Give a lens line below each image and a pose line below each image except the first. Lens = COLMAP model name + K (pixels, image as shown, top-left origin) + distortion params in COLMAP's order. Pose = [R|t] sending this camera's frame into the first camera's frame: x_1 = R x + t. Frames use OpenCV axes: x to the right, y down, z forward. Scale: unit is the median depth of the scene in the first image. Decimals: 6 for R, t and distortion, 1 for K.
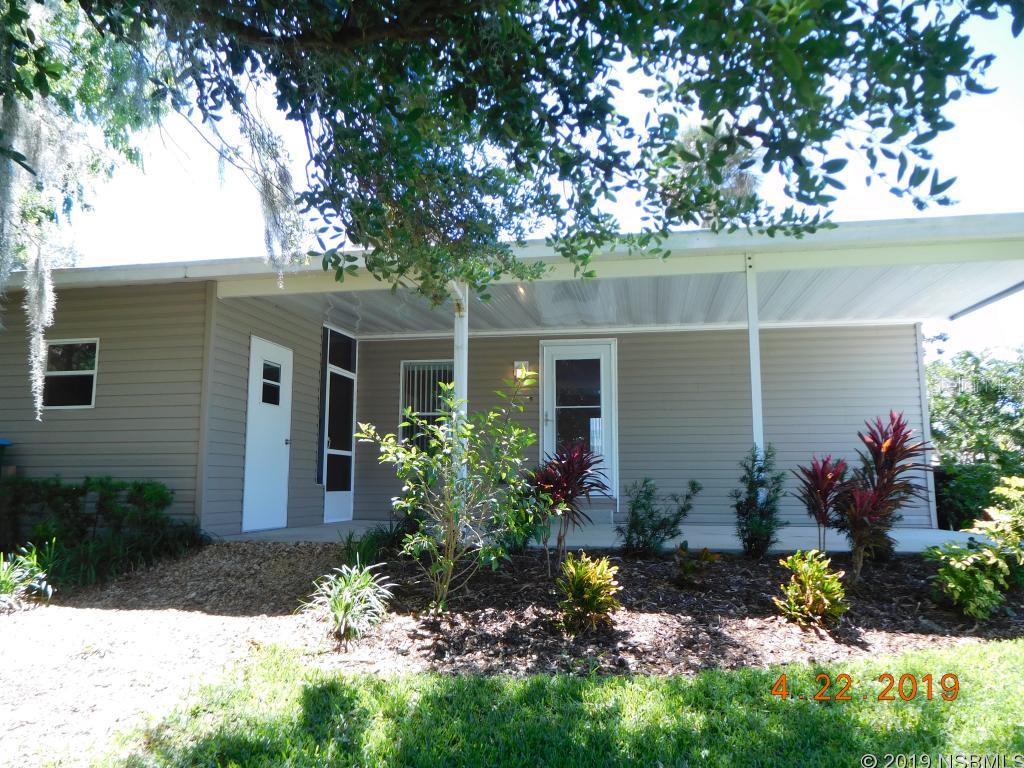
lens RADIAL K [[759.2, 0, 511.4], [0, 759.2, 383.7], [0, 0, 1]] dist [-0.036370, 0.017180]
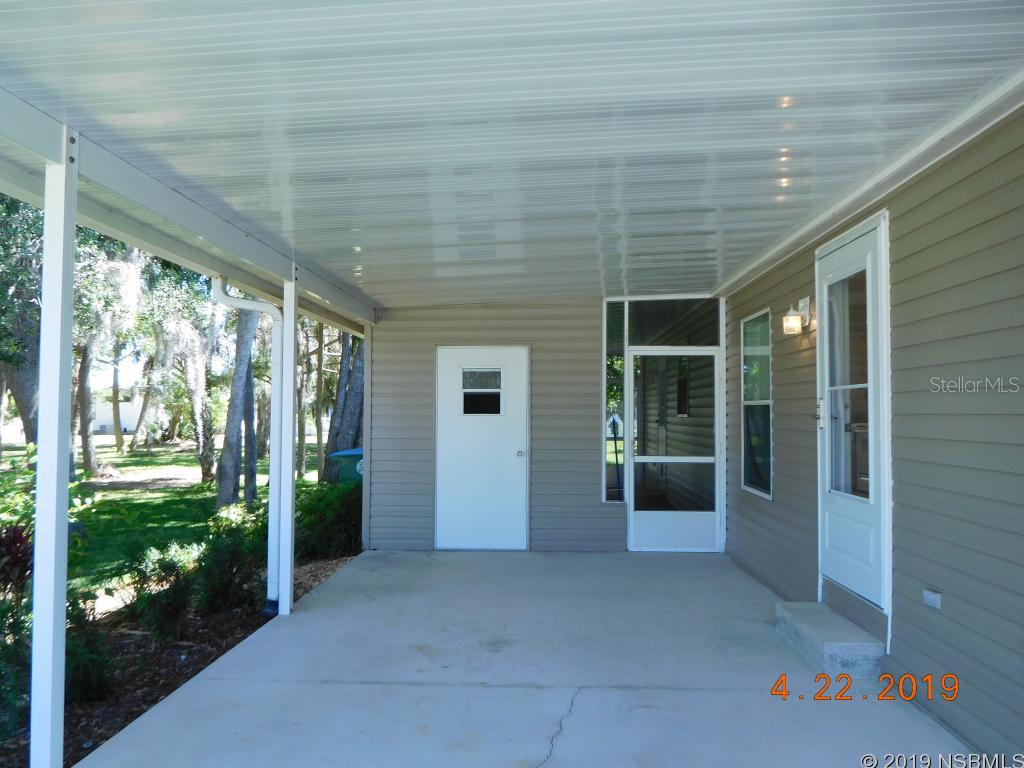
lens RADIAL K [[759.2, 0, 511.6], [0, 759.2, 385.2], [0, 0, 1]] dist [-0.036370, 0.017180]
pose [[0.130396, -0.037728, -0.990744, 0.596400], [0.127904, 0.991566, -0.020925, 0.015975], [0.983177, -0.123991, 0.134122, 0.908279]]
